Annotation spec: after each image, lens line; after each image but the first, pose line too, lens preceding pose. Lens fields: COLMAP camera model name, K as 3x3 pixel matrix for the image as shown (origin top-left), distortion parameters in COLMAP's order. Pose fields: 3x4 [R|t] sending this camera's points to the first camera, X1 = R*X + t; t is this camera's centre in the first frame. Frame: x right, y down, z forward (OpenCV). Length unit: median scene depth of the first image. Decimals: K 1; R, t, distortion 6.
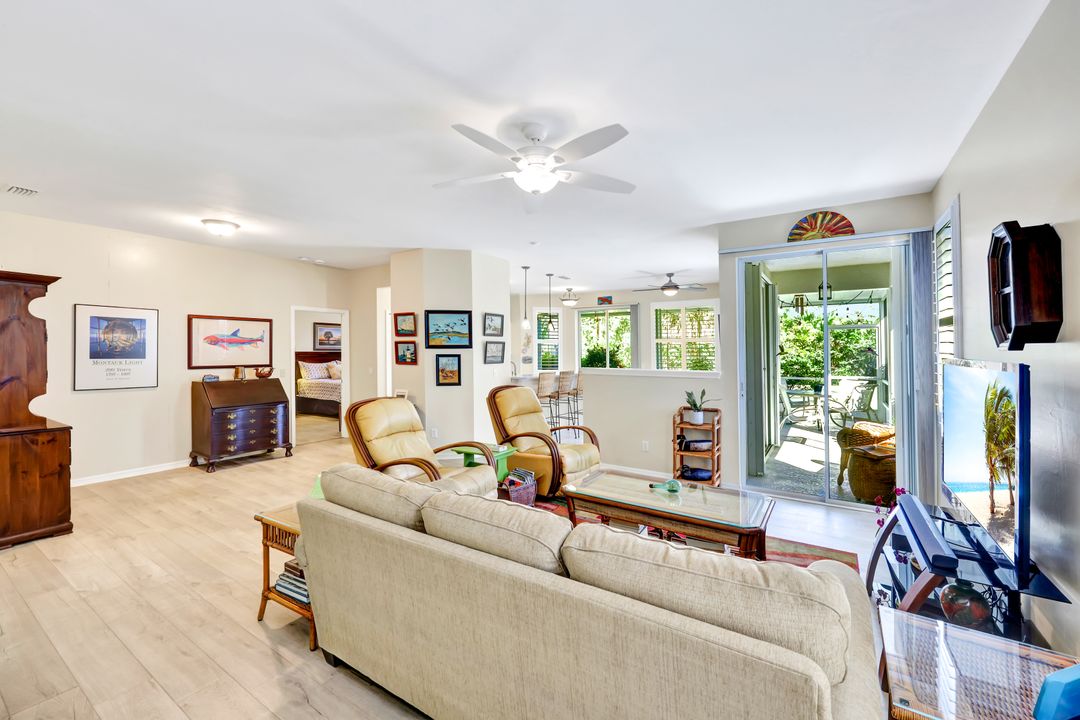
lens RADIAL K [[437.4, 0, 543.1], [0, 437.4, 351.9], [0, 0, 1]] dist [0.001210, 0.000506]
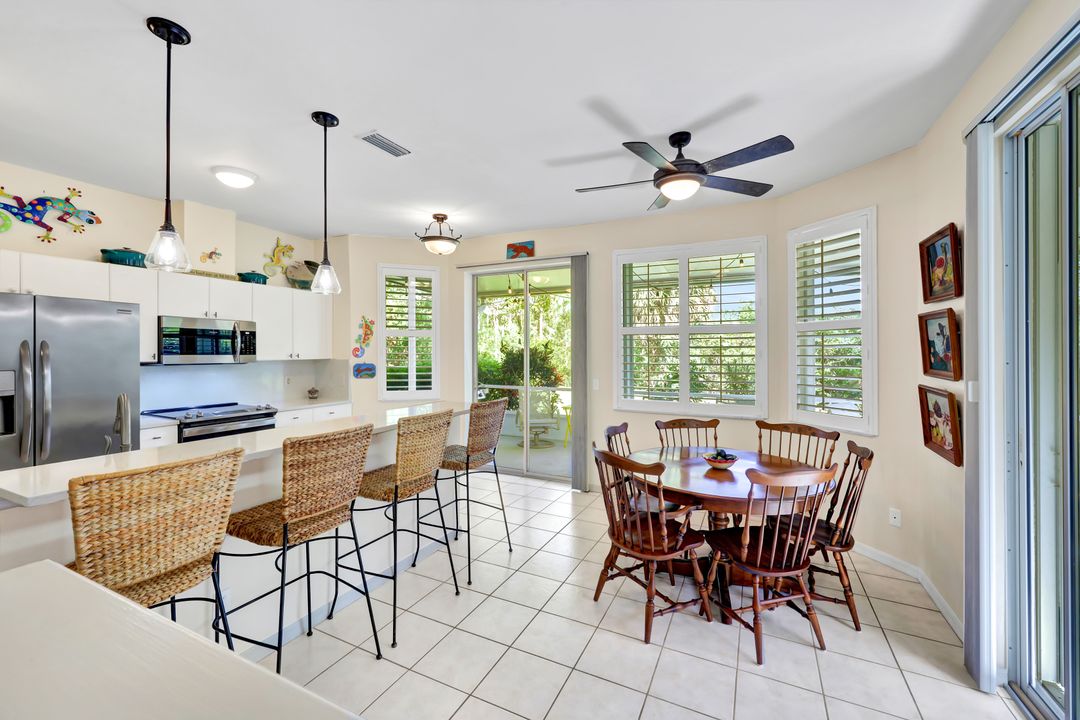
lens RADIAL K [[463.3, 0, 541.8], [0, 463.3, 355.6], [0, 0, 1]] dist [0.003513, 0.000663]
pose [[0.993096, -0.002083, 0.117285, 0.179584], [0.001000, 0.999956, 0.009293, -0.004770], [-0.117299, -0.009112, 0.993055, 0.848530]]
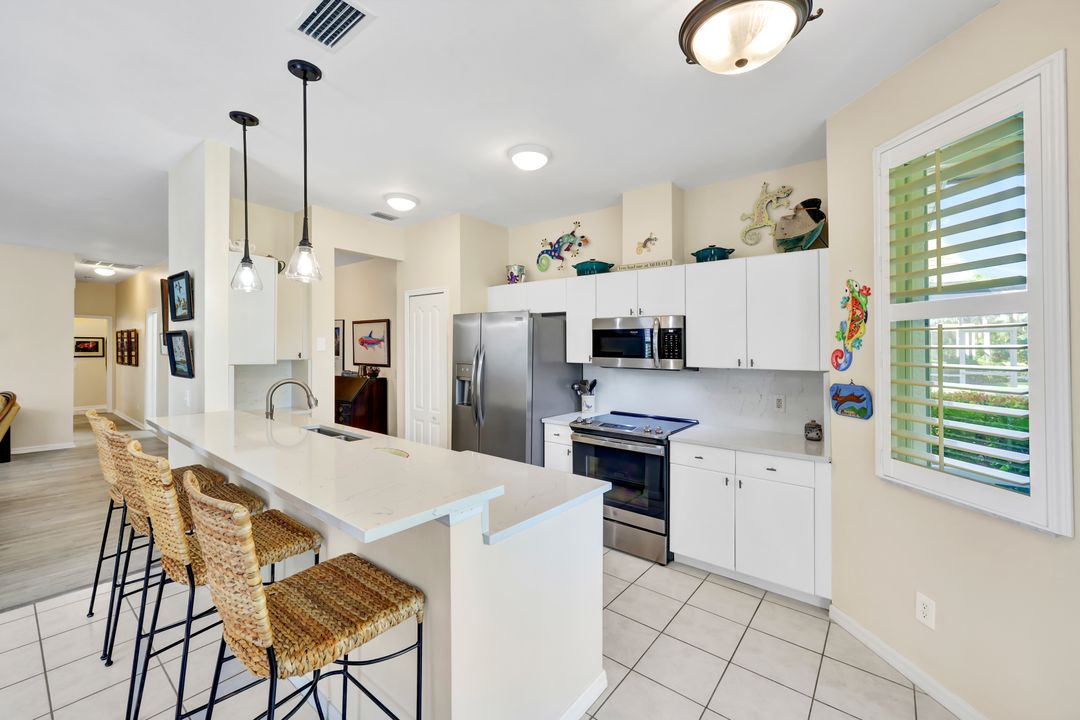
lens RADIAL K [[437.4, 0, 529.0], [0, 437.4, 339.7], [0, 0, 1]] dist [0.001210, 0.000506]
pose [[-0.116346, -0.027464, -0.992829, 0.363367], [-0.013363, 0.999570, -0.026084, -0.006830], [0.993119, 0.010232, -0.116663, 1.563253]]
